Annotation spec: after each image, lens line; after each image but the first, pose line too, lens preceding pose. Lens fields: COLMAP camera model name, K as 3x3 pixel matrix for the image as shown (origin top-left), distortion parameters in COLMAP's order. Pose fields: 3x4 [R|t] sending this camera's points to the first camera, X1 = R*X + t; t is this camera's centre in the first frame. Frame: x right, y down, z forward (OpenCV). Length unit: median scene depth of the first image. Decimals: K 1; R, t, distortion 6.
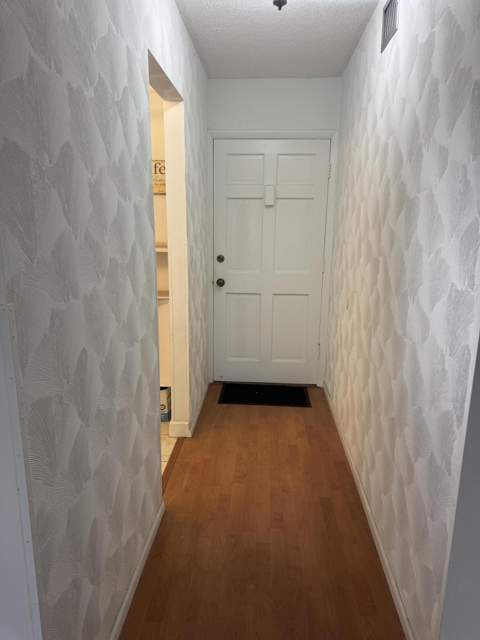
lens RADIAL K [[451.9, 0, 239.0], [0, 451.9, 321.6], [0, 0, 1]] dist [0.069717, -0.023395]
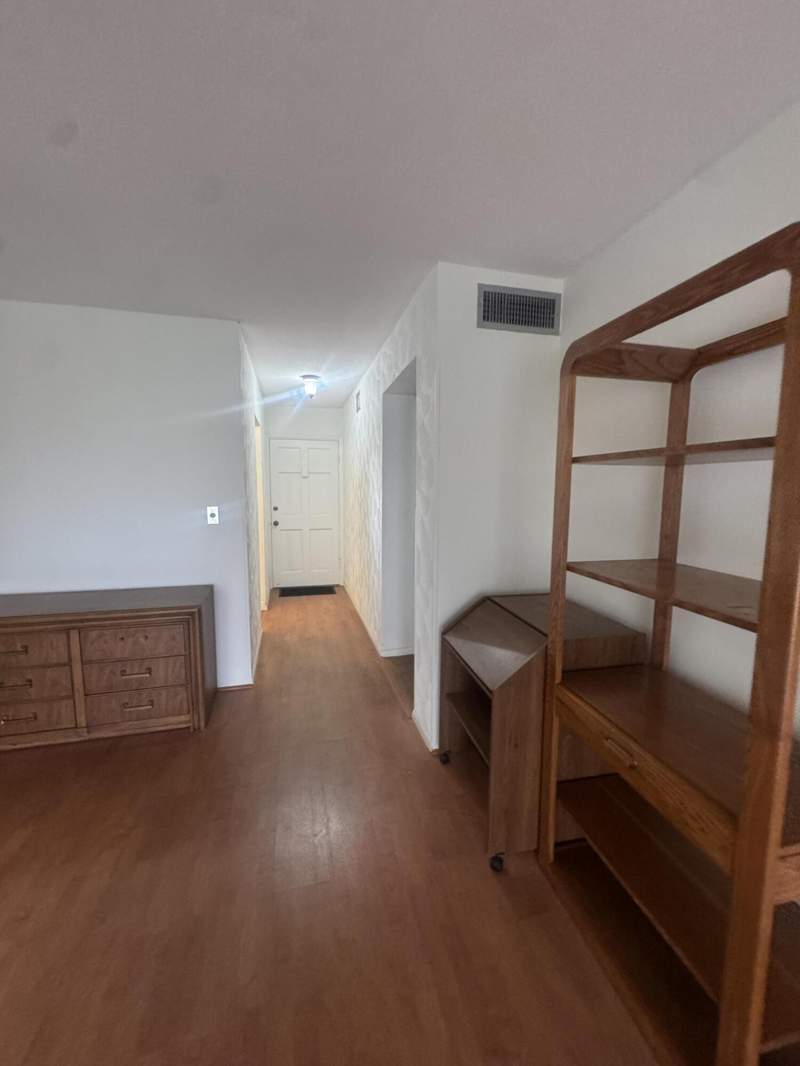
lens RADIAL K [[426.4, 0, 400.4], [0, 426.4, 531.7], [0, 0, 1]] dist [-0.005583, 0.000867]
pose [[0.951809, -0.039928, 0.304080, -0.091278], [0.071333, 0.993119, -0.092875, 0.127220], [-0.298280, 0.110090, 0.948108, -0.622017]]
